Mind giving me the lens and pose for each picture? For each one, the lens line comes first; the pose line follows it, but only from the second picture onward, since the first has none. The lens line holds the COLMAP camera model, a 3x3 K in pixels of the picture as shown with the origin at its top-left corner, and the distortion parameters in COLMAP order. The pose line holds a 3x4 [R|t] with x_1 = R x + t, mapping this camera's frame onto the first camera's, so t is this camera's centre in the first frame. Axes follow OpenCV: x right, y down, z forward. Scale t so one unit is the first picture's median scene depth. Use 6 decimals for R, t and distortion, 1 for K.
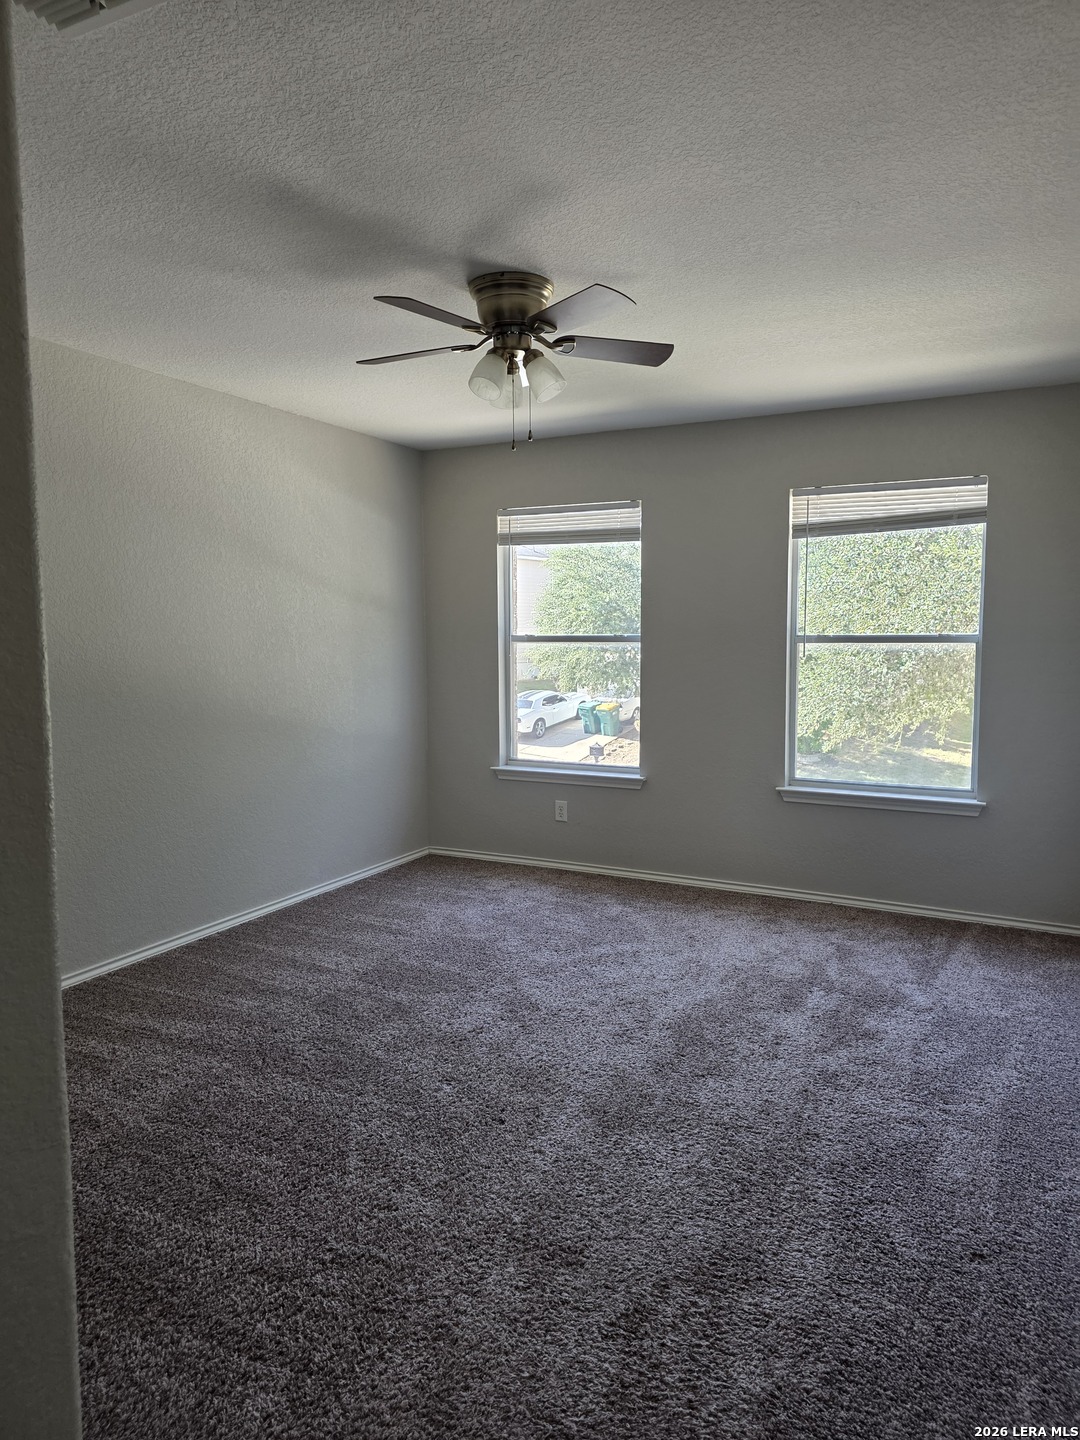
lens RADIAL K [[963.7, 0, 540.0], [0, 963.7, 720.0], [0, 0, 1]] dist [0.007097, -0.003544]
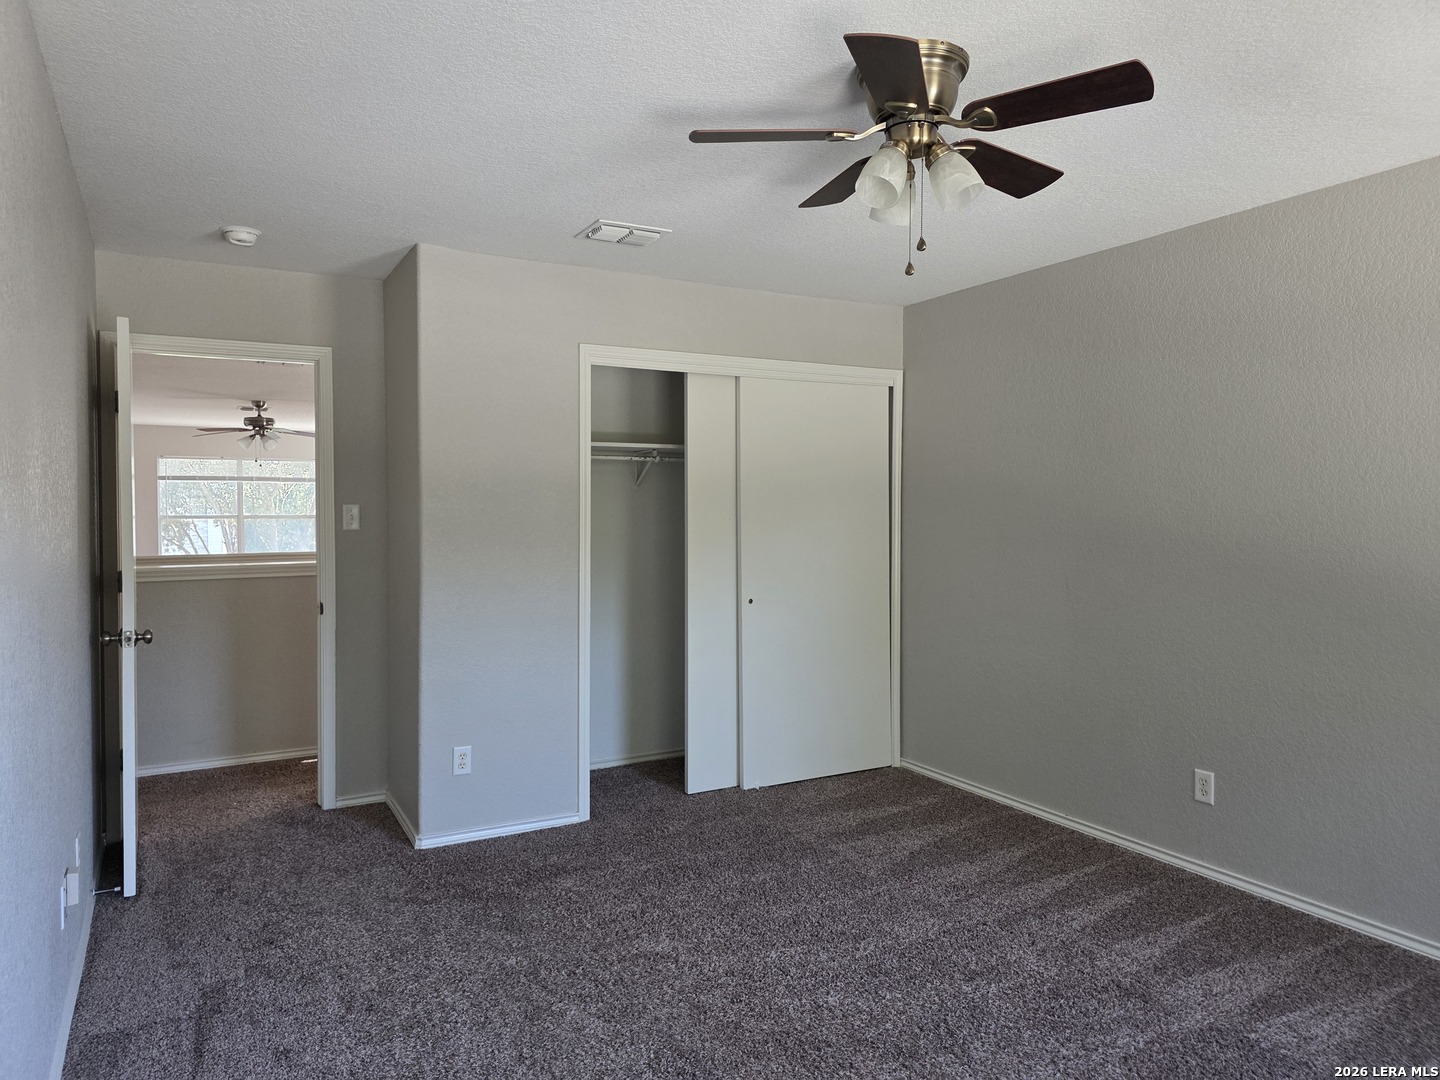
lens RADIAL K [[963.7, 0, 720.0], [0, 963.7, 540.0], [0, 0, 1]] dist [0.007097, -0.003544]
pose [[-0.560737, 0.031135, -0.827408, 0.559208], [-0.070276, 0.993897, 0.085026, -0.104696], [0.825006, 0.105824, -0.555127, 1.061640]]
